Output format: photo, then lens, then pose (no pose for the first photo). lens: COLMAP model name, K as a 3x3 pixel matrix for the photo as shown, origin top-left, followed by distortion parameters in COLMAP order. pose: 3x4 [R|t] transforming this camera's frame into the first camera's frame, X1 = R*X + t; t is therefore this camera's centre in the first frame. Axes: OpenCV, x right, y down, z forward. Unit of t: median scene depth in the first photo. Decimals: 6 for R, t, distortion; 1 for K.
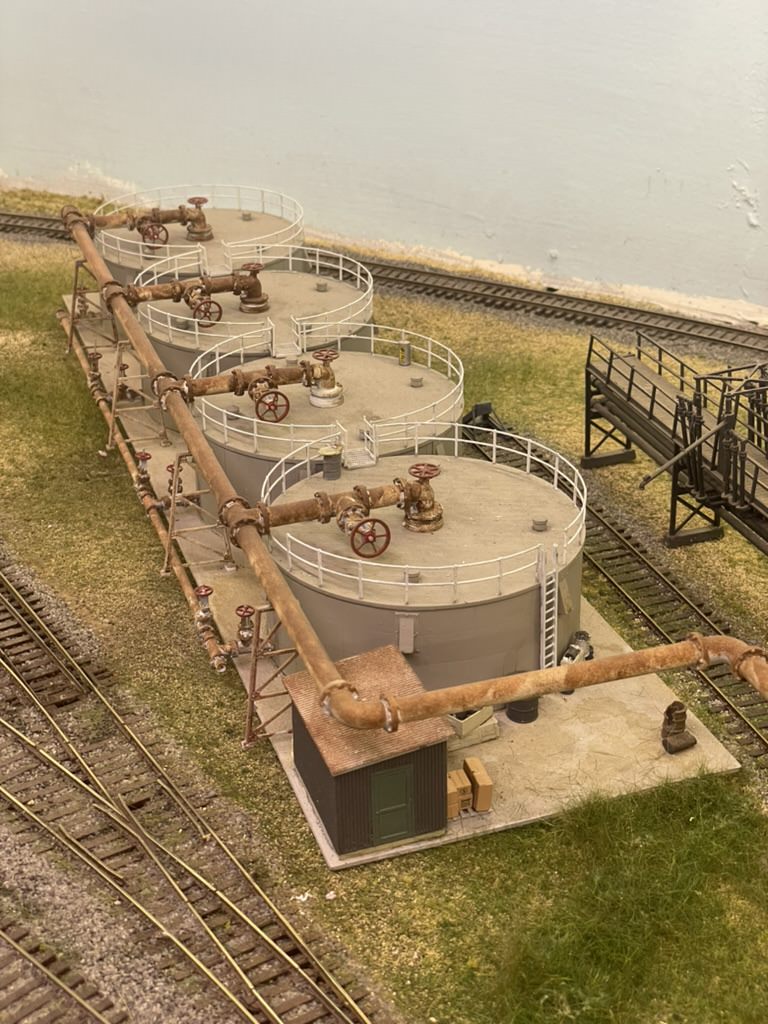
lens RADIAL K [[1535.4, 0, 410.9], [0, 1535.4, 513.9], [0, 0, 1]] dist [0.052980, -0.050782]
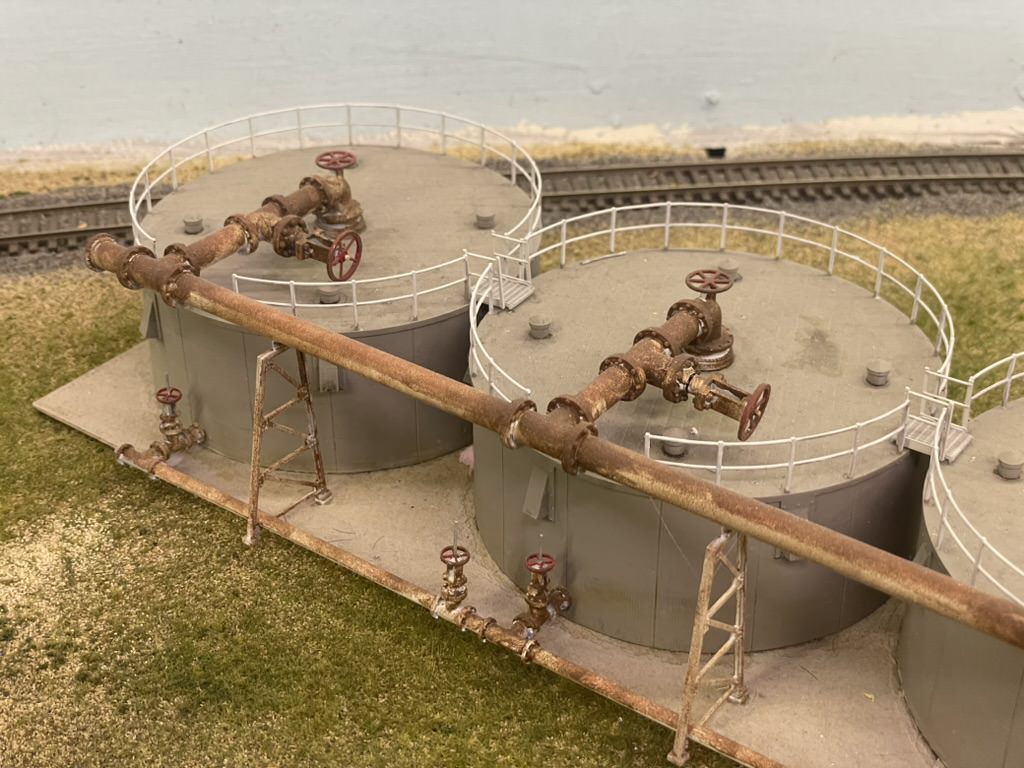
lens RADIAL K [[1535.4, 0, 512.0], [0, 1535.4, 384.0], [0, 0, 1]] dist [0.052980, -0.050782]
pose [[0.829605, -0.307998, 0.465716, -0.483239], [0.263594, 0.951338, 0.159607, -0.274388], [-0.492212, -0.009651, 0.870422, 0.725371]]
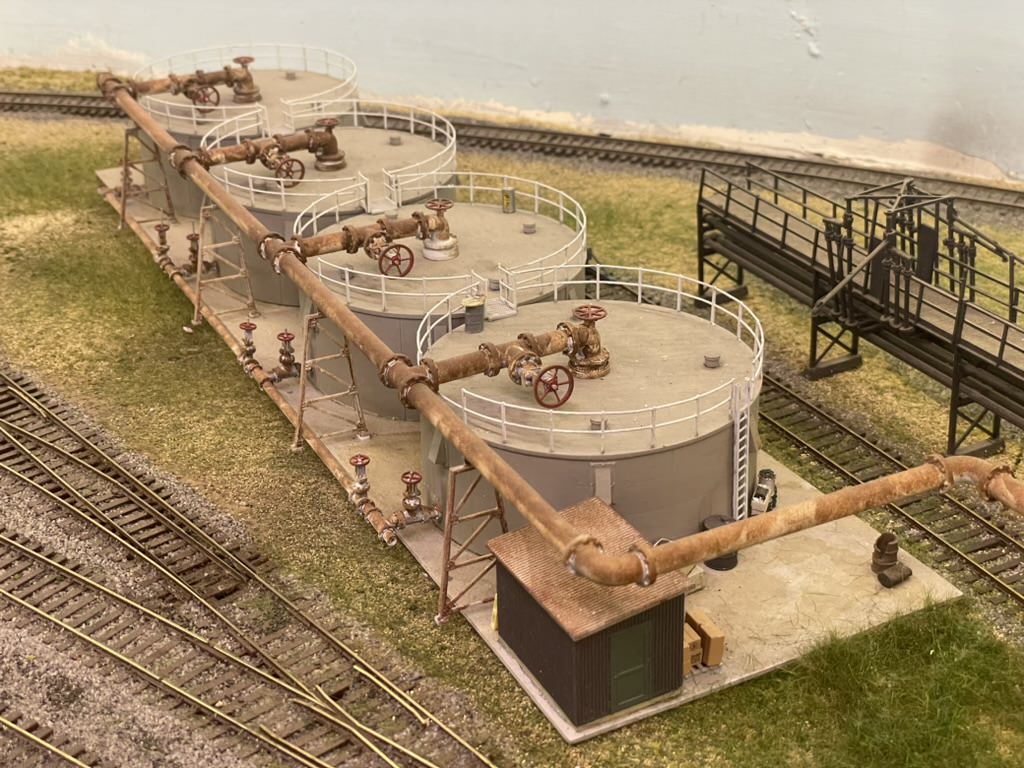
lens RADIAL K [[1535.4, 0, 512.0], [0, 1535.4, 384.0], [0, 0, 1]] dist [0.052980, -0.050782]
pose [[0.991401, -0.076934, 0.105856, -0.125083], [0.077465, 0.996995, -0.000909, 0.011033], [-0.105467, 0.009102, 0.994381, 0.063948]]
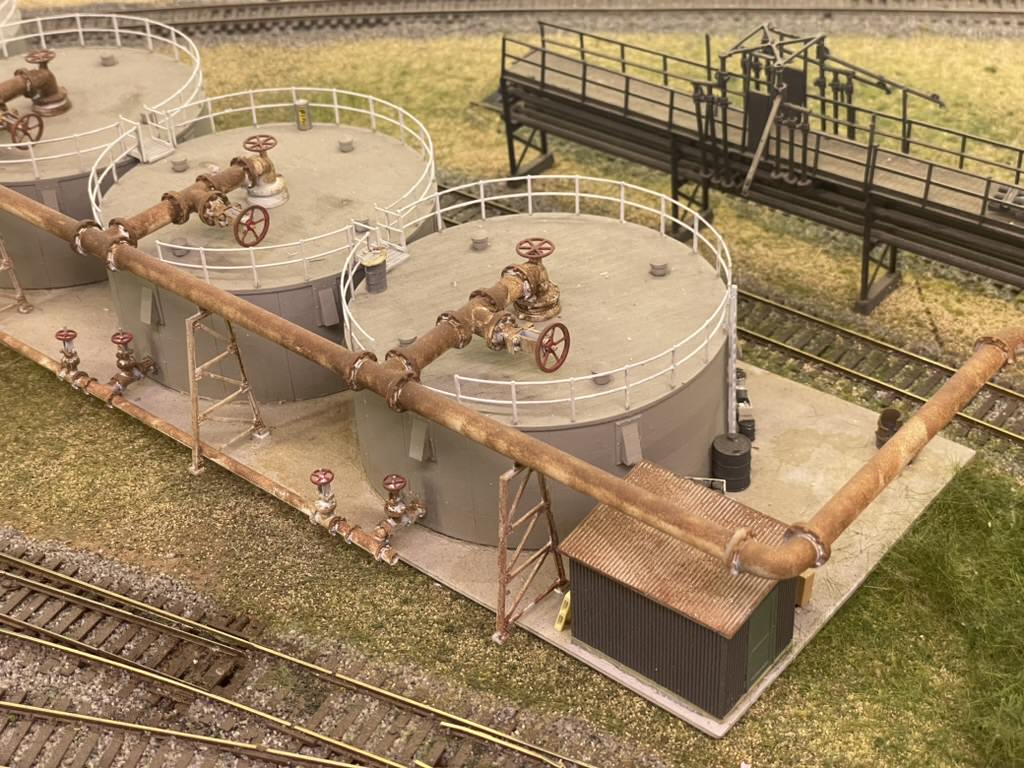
lens RADIAL K [[1535.4, 0, 512.0], [0, 1535.4, 384.0], [0, 0, 1]] dist [0.052980, -0.050782]
pose [[0.861461, -0.330183, 0.385829, -0.307086], [0.275101, 0.942057, 0.191958, -0.108044], [-0.426854, -0.059223, 0.902379, 0.224298]]
